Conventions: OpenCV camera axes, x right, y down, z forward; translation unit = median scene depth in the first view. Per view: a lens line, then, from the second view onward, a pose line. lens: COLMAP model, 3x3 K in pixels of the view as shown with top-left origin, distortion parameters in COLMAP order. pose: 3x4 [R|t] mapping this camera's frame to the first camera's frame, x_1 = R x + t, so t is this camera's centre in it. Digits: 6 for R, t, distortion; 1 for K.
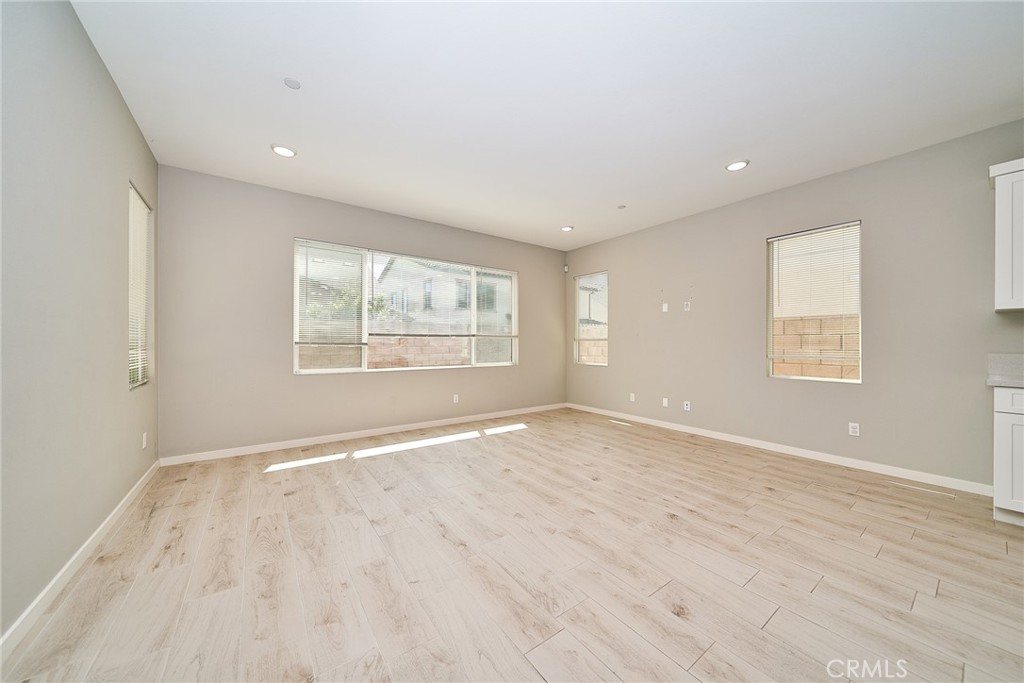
lens RADIAL K [[350.2, 0, 511.7], [0, 350.2, 349.8], [0, 0, 1]] dist [0.000325, -0.000177]
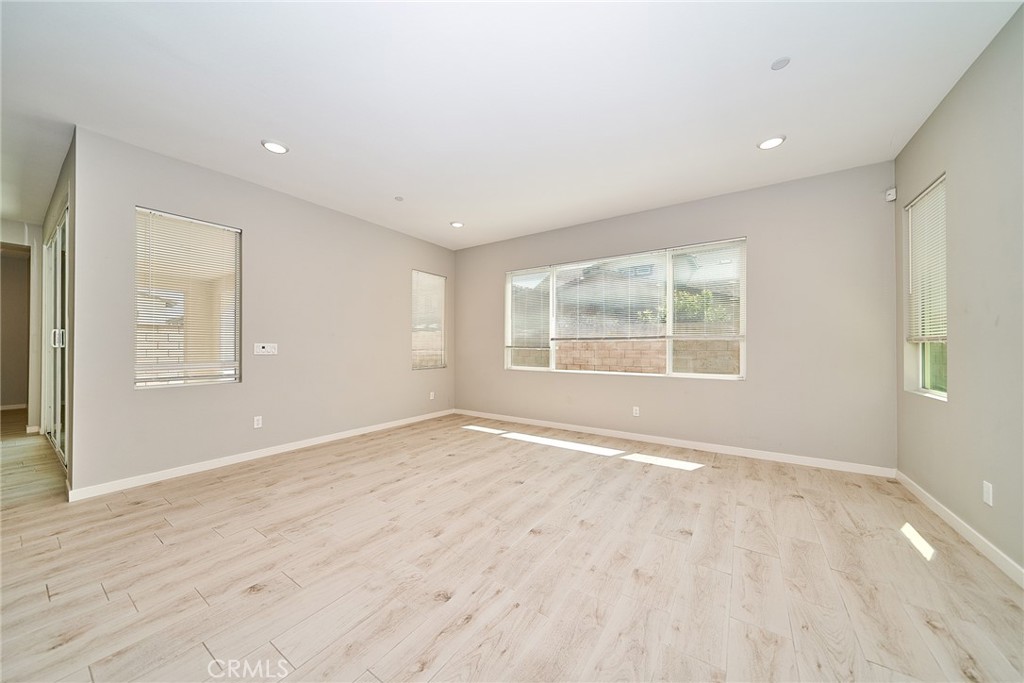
lens RADIAL K [[350.2, 0, 511.7], [0, 350.2, 349.8], [0, 0, 1]] dist [0.000325, -0.000177]
pose [[0.342901, 0.008330, -0.939334, 0.795466], [-0.018193, 0.999832, 0.002225, -0.011120], [0.939195, 0.016326, 0.342995, 0.608072]]
